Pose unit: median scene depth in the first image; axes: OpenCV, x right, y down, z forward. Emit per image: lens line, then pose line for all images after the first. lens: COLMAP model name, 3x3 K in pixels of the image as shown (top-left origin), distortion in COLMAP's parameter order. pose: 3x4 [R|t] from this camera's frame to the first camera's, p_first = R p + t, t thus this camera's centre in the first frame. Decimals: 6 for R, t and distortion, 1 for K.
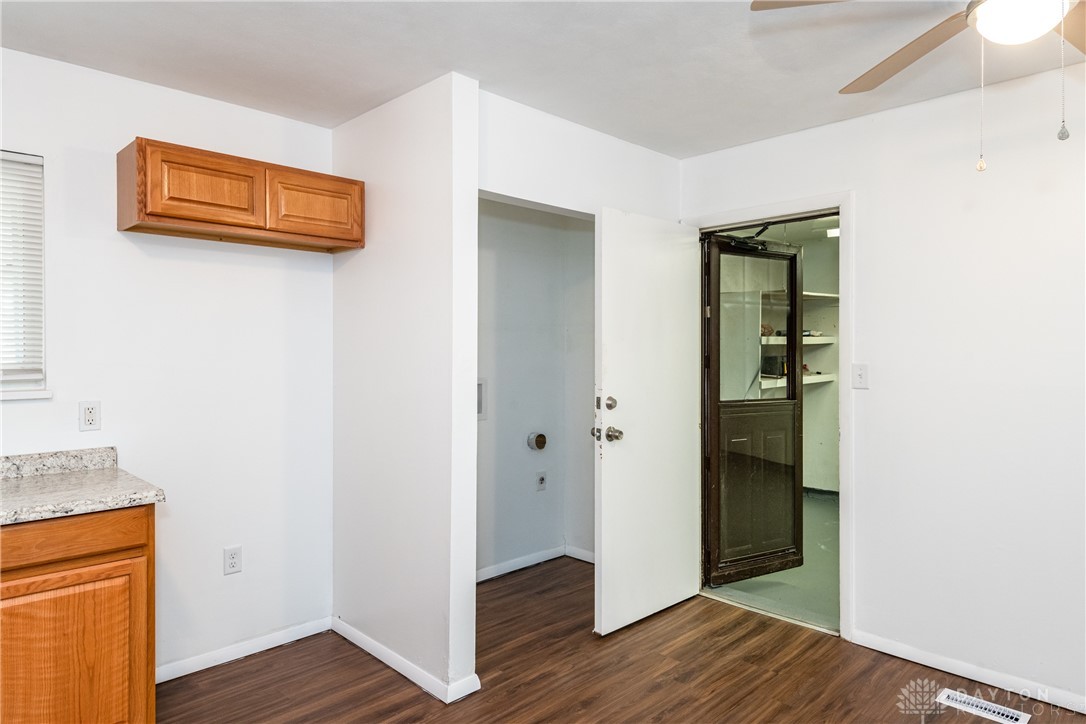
lens RADIAL K [[680.1, 0, 545.9], [0, 680.1, 355.7], [0, 0, 1]] dist [0.001186, -0.001939]
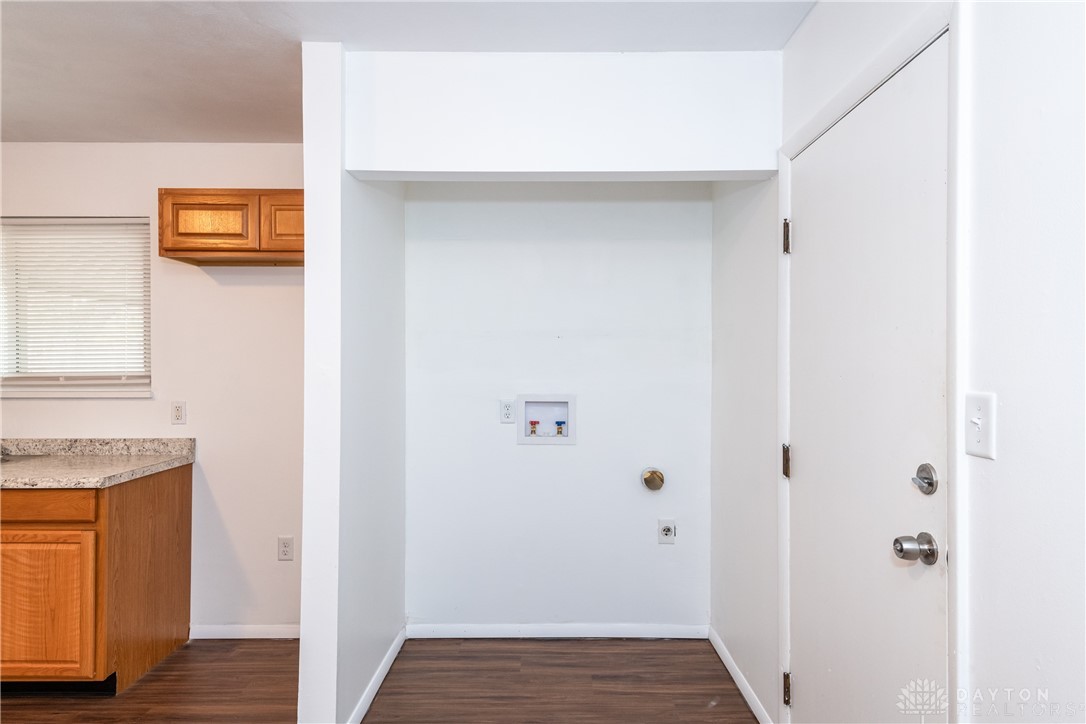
lens RADIAL K [[617.9, 0, 541.8], [0, 617.9, 363.6], [0, 0, 1]] dist [0.014991, -0.000167]
pose [[0.697527, 0.002078, -0.716556, 0.677318], [-0.006314, 0.999975, -0.003247, -0.005524], [0.716531, 0.006790, 0.697522, 0.698486]]
